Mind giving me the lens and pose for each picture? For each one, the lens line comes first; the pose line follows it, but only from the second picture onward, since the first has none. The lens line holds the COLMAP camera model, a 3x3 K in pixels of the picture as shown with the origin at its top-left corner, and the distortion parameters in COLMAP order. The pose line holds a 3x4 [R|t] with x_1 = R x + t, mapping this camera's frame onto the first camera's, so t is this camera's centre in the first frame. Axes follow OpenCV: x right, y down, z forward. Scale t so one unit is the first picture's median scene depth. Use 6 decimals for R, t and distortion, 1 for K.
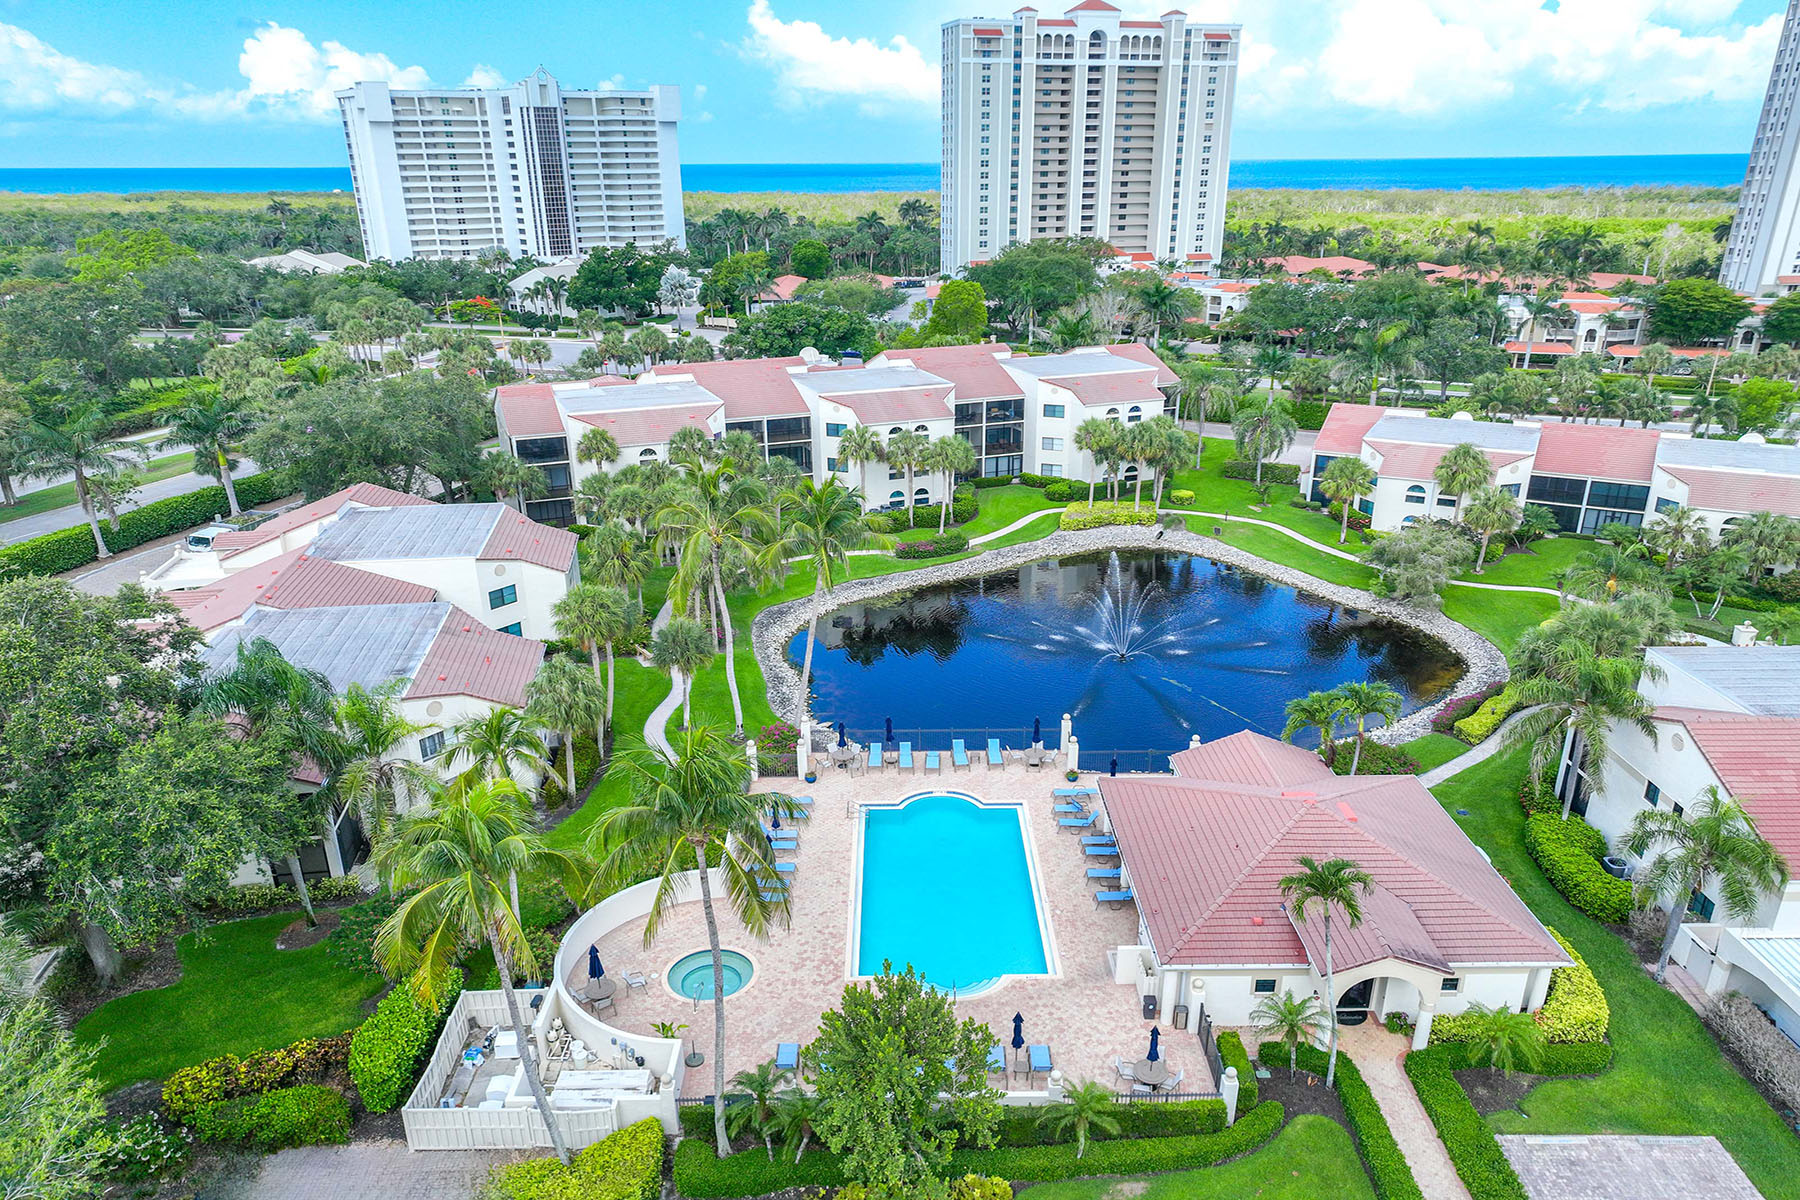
lens RADIAL K [[1248.6, 0, 900.0], [0, 1248.6, 600.0], [0, 0, 1]] dist [0.002370, 0.001749]
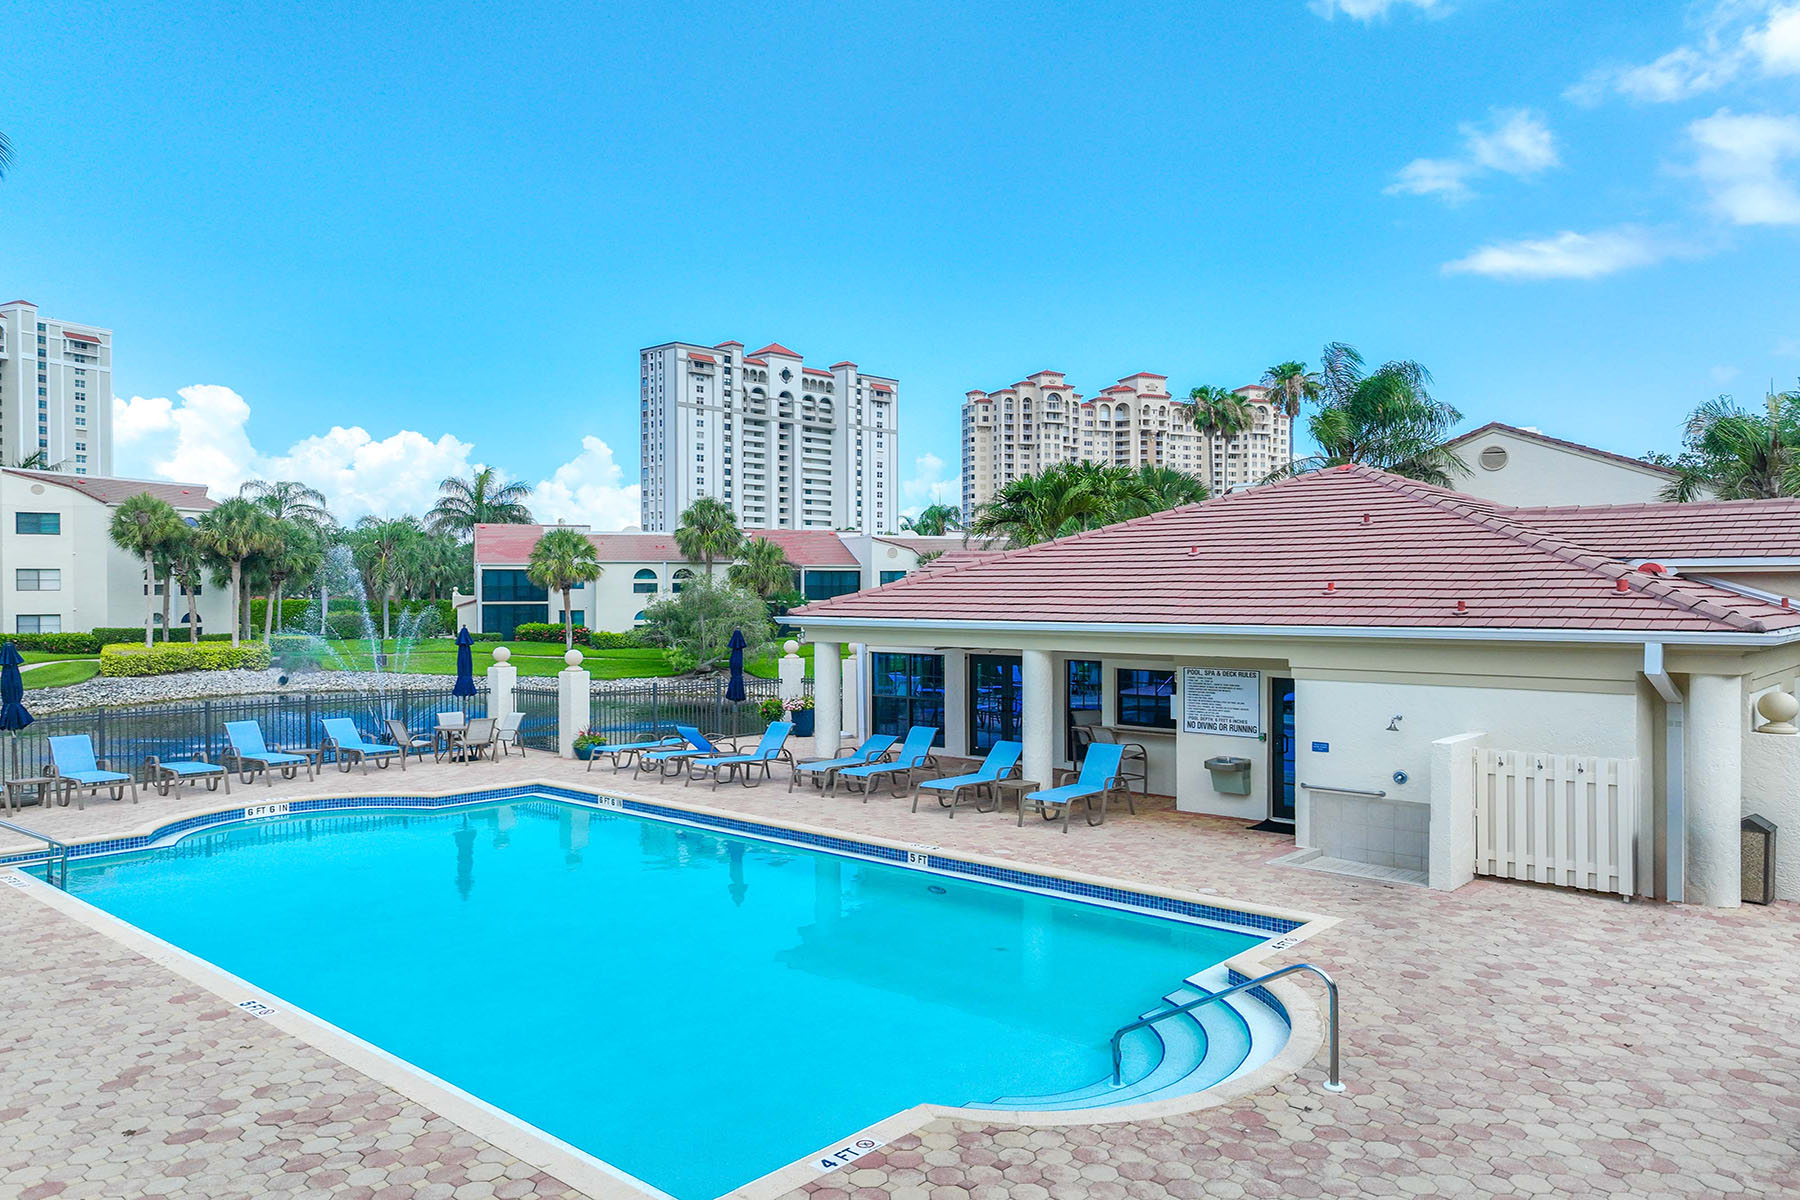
lens RADIAL K [[1248.6, 0, 900.0], [0, 1248.6, 600.0], [0, 0, 1]] dist [0.002370, 0.001749]
pose [[0.662082, -0.006239, 0.749405, -0.017864], [0.247196, 0.945821, -0.210518, 0.038387], [-0.707489, 0.324630, 0.627753, 0.124880]]
